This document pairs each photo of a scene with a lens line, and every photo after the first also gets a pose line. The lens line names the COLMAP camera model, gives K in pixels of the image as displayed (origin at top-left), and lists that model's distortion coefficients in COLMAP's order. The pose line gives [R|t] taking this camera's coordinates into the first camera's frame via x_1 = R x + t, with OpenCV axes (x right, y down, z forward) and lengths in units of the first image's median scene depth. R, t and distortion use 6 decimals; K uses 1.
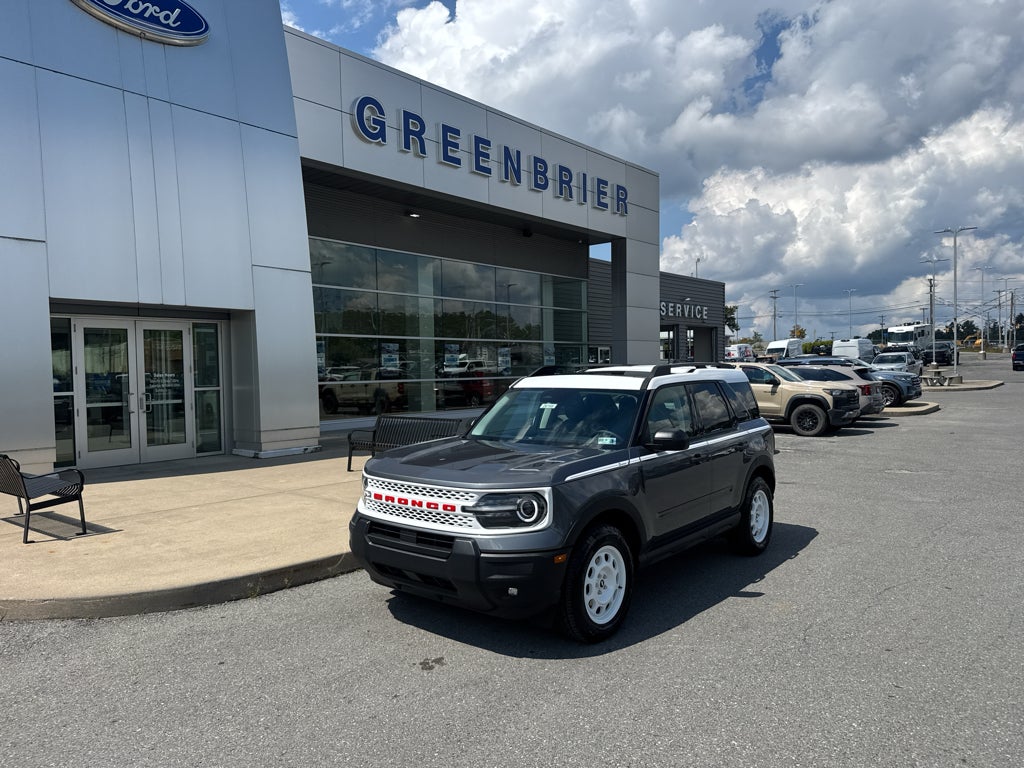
lens RADIAL K [[719.6, 0, 509.7], [0, 719.6, 389.8], [0, 0, 1]] dist [0.041634, -0.054912]
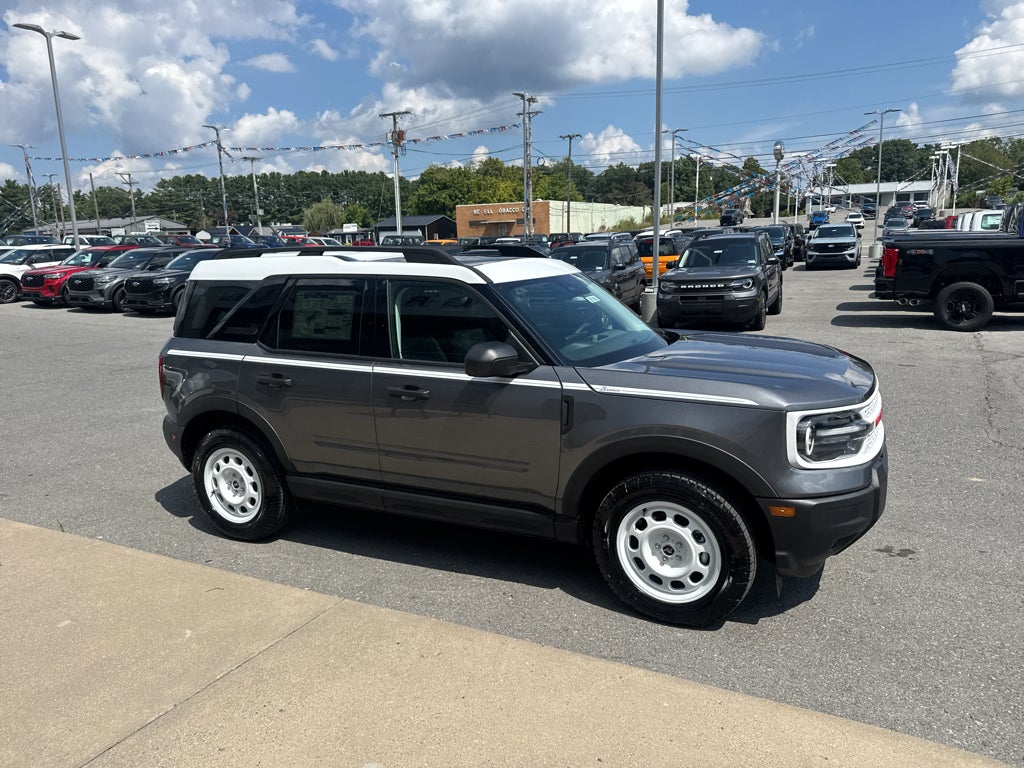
lens RADIAL K [[732.2, 0, 512.0], [0, 732.2, 384.0], [0, 0, 1]] dist [0.004714, -0.010965]
pose [[-0.227303, -0.168061, 0.959213, -0.206980], [0.060113, 0.980696, 0.186070, -0.011522], [-0.971967, 0.099956, -0.212812, 0.393091]]
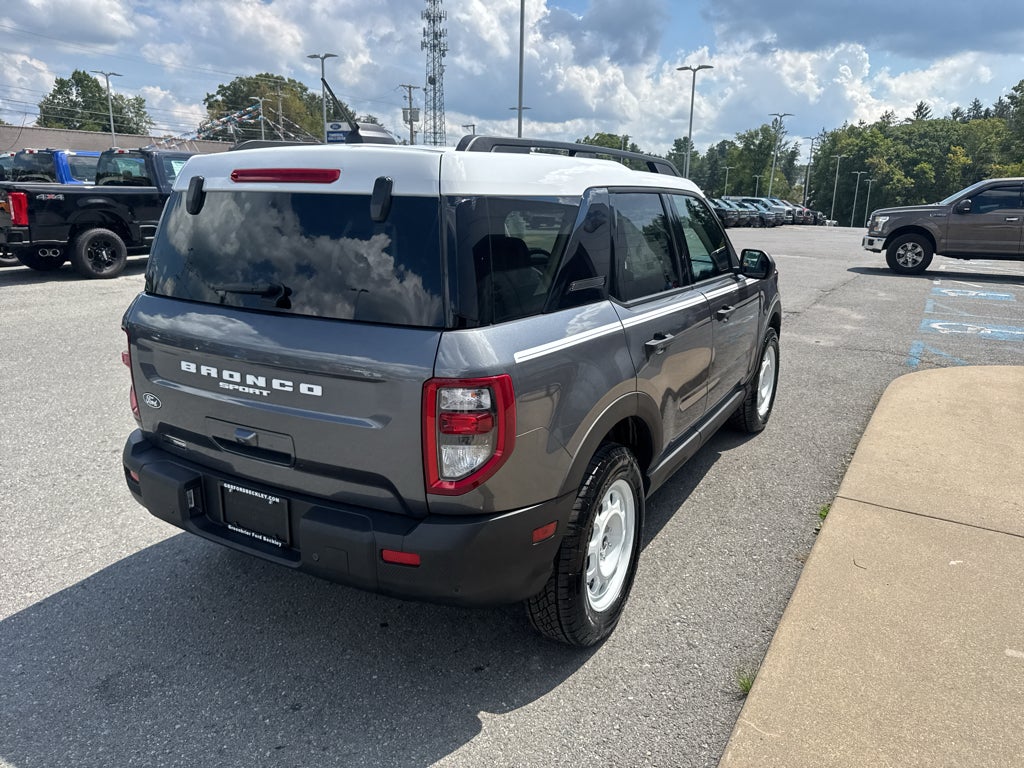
lens RADIAL K [[719.6, 0, 509.7], [0, 719.6, 389.8], [0, 0, 1]] dist [0.041634, -0.054912]
pose [[-0.985284, 0.043291, -0.165352, 0.096824], [-0.007111, 0.956175, 0.292709, -0.009219], [0.170777, 0.289577, -0.941796, 0.563744]]
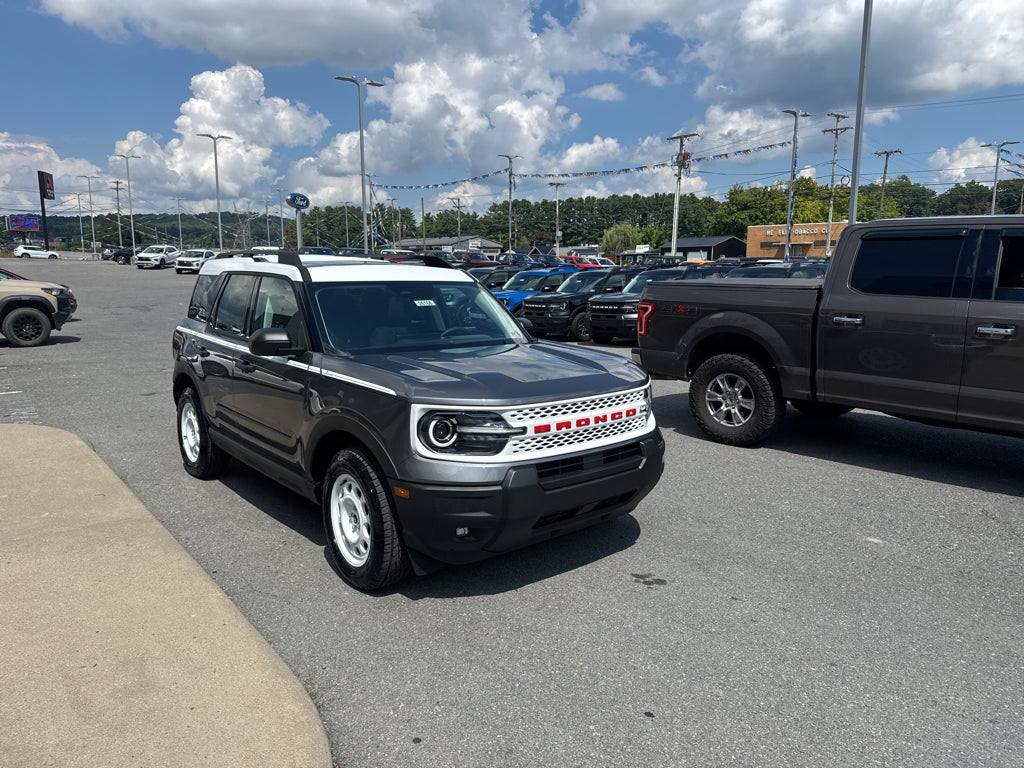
lens RADIAL K [[719.6, 0, 509.7], [0, 719.6, 389.8], [0, 0, 1]] dist [0.041634, -0.054912]
pose [[0.190447, -0.152106, 0.969842, -0.233174], [0.021981, 0.988337, 0.150691, -0.000380], [-0.981451, -0.007381, 0.191569, 0.234265]]
